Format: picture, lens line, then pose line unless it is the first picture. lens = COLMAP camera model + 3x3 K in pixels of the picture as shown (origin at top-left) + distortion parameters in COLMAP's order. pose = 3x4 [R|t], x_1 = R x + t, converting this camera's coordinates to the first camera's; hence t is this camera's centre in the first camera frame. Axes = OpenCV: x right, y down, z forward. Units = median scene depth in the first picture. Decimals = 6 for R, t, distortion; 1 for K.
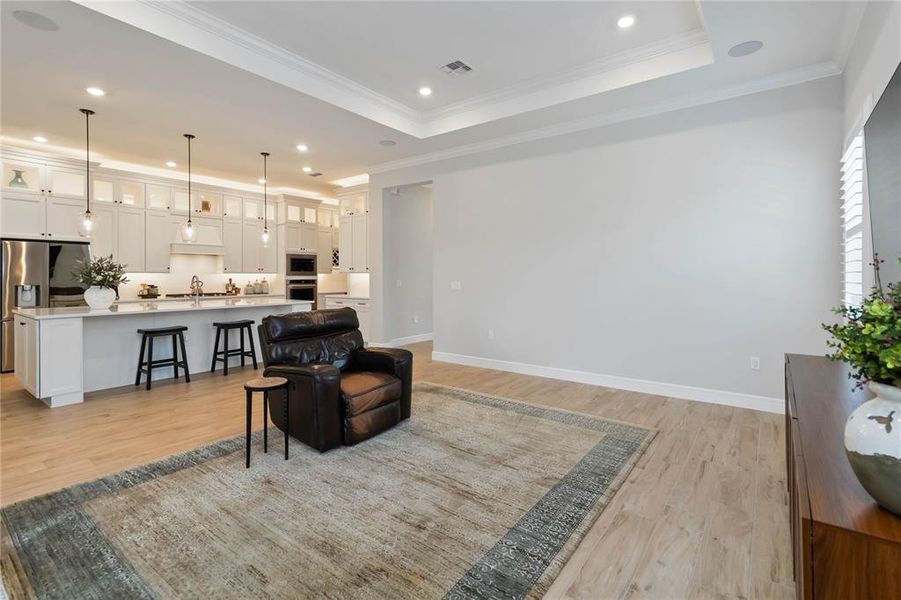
lens RADIAL K [[425.1, 0, 454.4], [0, 425.1, 273.6], [0, 0, 1]] dist [0.003387, 0.000101]
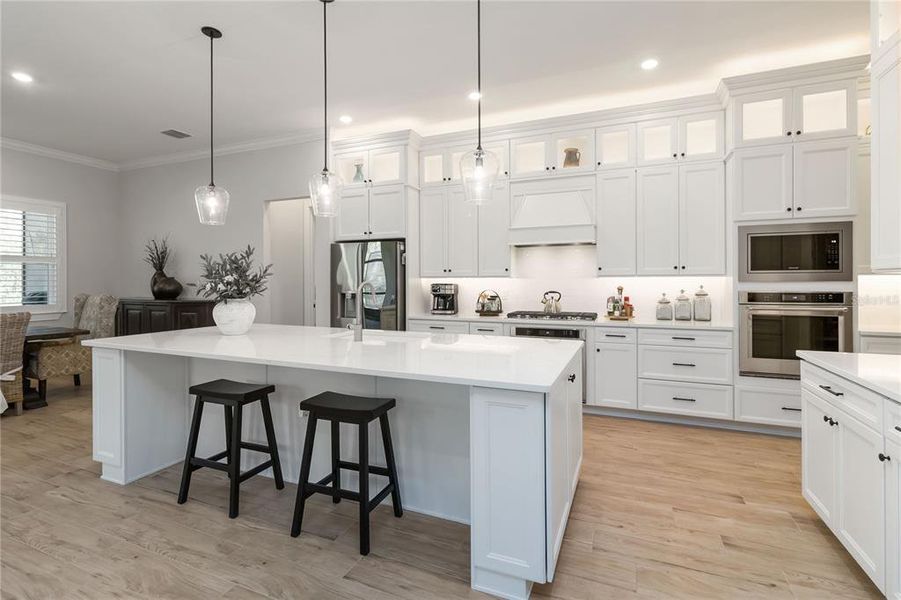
lens RADIAL K [[421.5, 0, 451.6], [0, 421.5, 280.4], [0, 0, 1]] dist [0.000831, 0.000409]
pose [[0.238542, -0.004185, -0.971123, -0.094019], [0.005505, 0.999980, -0.002958, 0.004614], [0.971116, -0.004641, 0.238561, 0.802613]]
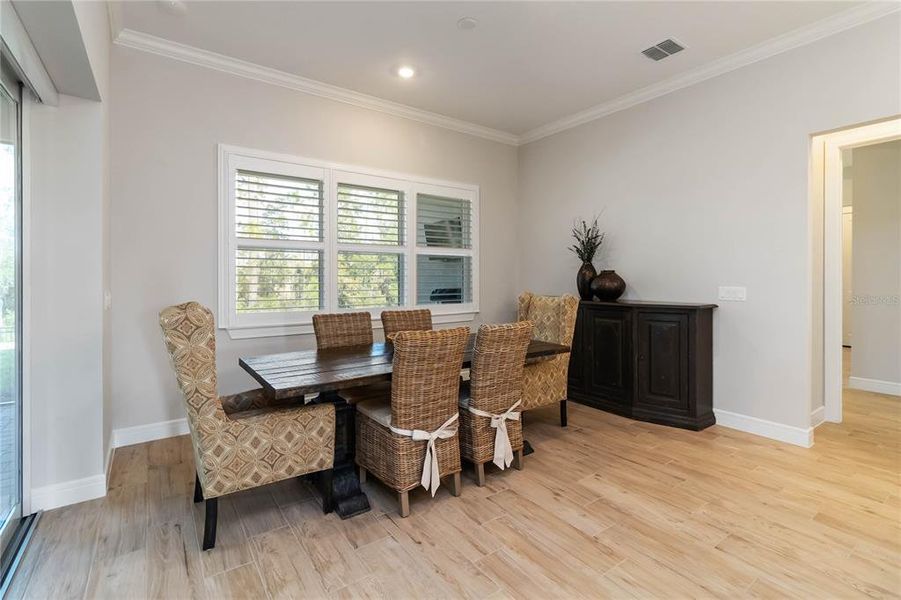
lens RADIAL K [[416.1, 0, 462.1], [0, 416.1, 286.1], [0, 0, 1]] dist [0.000806, 0.000203]
pose [[-0.286251, 0.016759, -0.958008, -0.402535], [0.005858, 0.999859, 0.015741, 0.004484], [0.958137, -0.001106, -0.286309, 0.430835]]
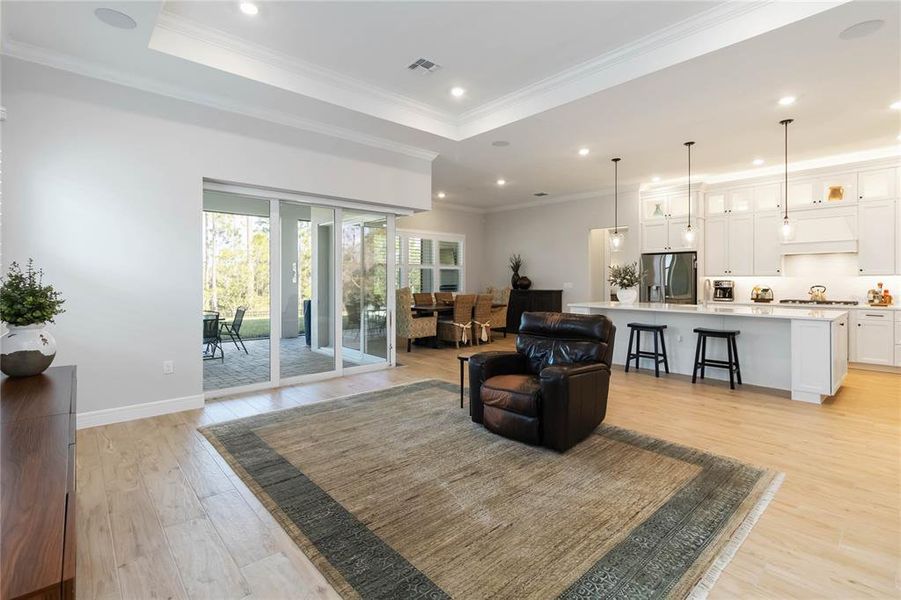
lens RADIAL K [[421.5, 0, 451.6], [0, 421.5, 280.4], [0, 0, 1]] dist [0.000831, 0.000409]
pose [[-0.197780, 0.002231, -0.980244, 0.384348], [0.005082, 0.999986, 0.001251, 0.002953], [0.980233, -0.004734, -0.197789, 0.500884]]
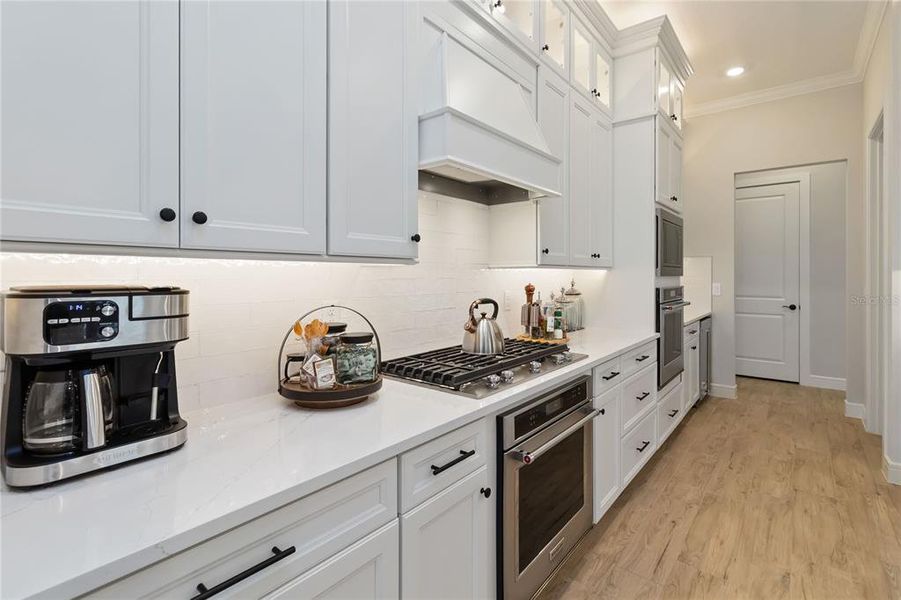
lens RADIAL K [[425.1, 0, 454.4], [0, 425.1, 273.6], [0, 0, 1]] dist [0.003387, 0.000101]
pose [[0.999343, 0.001346, -0.036224, -0.670477], [-0.001318, 0.999999, 0.000809, 0.003667], [0.036225, -0.000761, 0.999343, 0.834886]]
